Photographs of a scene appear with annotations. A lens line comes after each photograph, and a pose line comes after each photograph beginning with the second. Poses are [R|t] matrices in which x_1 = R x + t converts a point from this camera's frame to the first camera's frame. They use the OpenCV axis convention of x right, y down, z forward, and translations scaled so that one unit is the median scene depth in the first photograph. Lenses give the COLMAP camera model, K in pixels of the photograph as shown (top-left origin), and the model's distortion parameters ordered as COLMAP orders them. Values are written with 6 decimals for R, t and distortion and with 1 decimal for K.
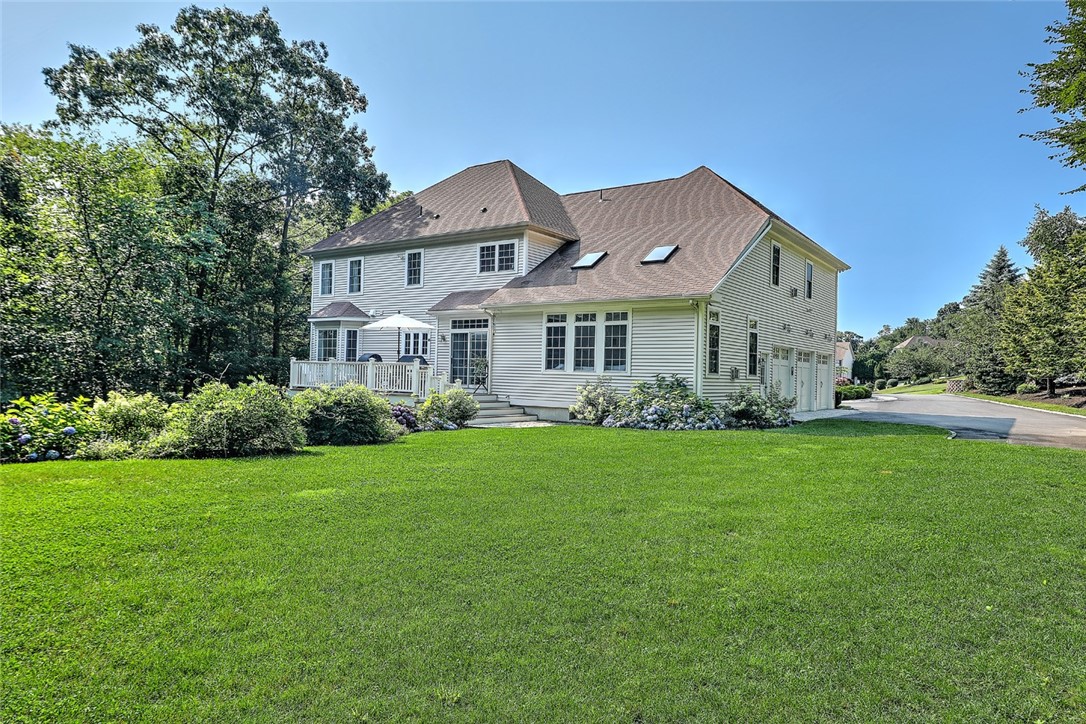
lens RADIAL K [[713.6, 0, 543.0], [0, 713.6, 362.0], [0, 0, 1]] dist [0.009205, 0.004217]
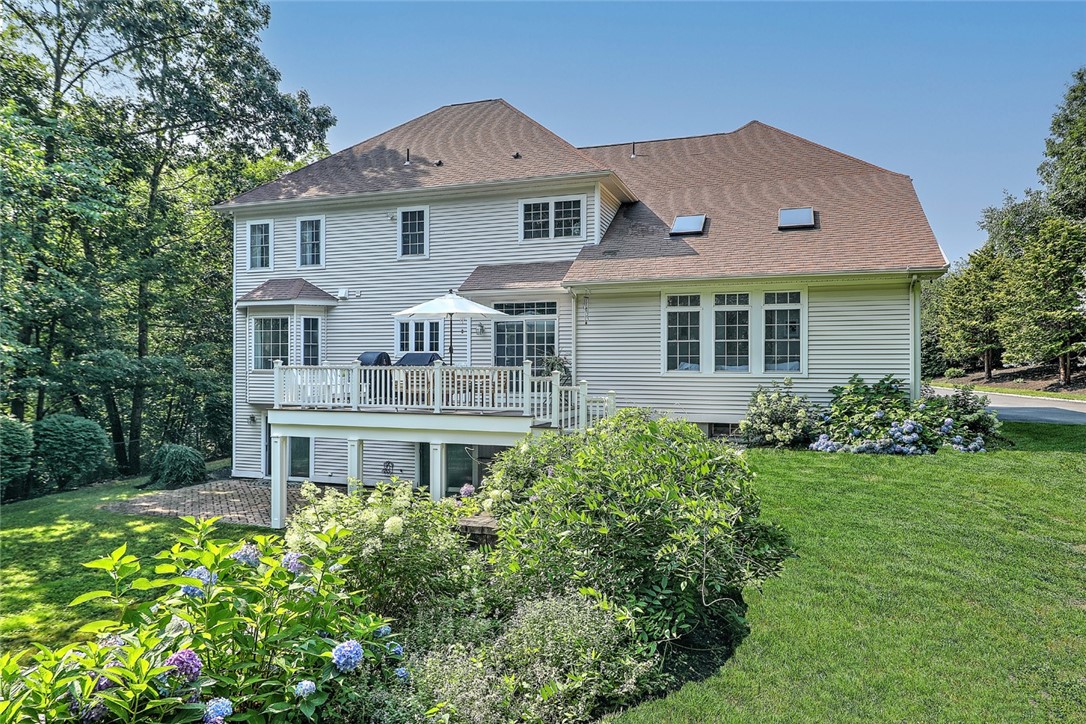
lens RADIAL K [[713.6, 0, 543.0], [0, 713.6, 362.0], [0, 0, 1]] dist [0.009205, 0.004217]
pose [[0.961187, -0.021509, 0.275058, -0.279217], [0.016375, 0.999646, 0.020946, -0.013631], [-0.275412, -0.015629, 0.961199, 0.286679]]
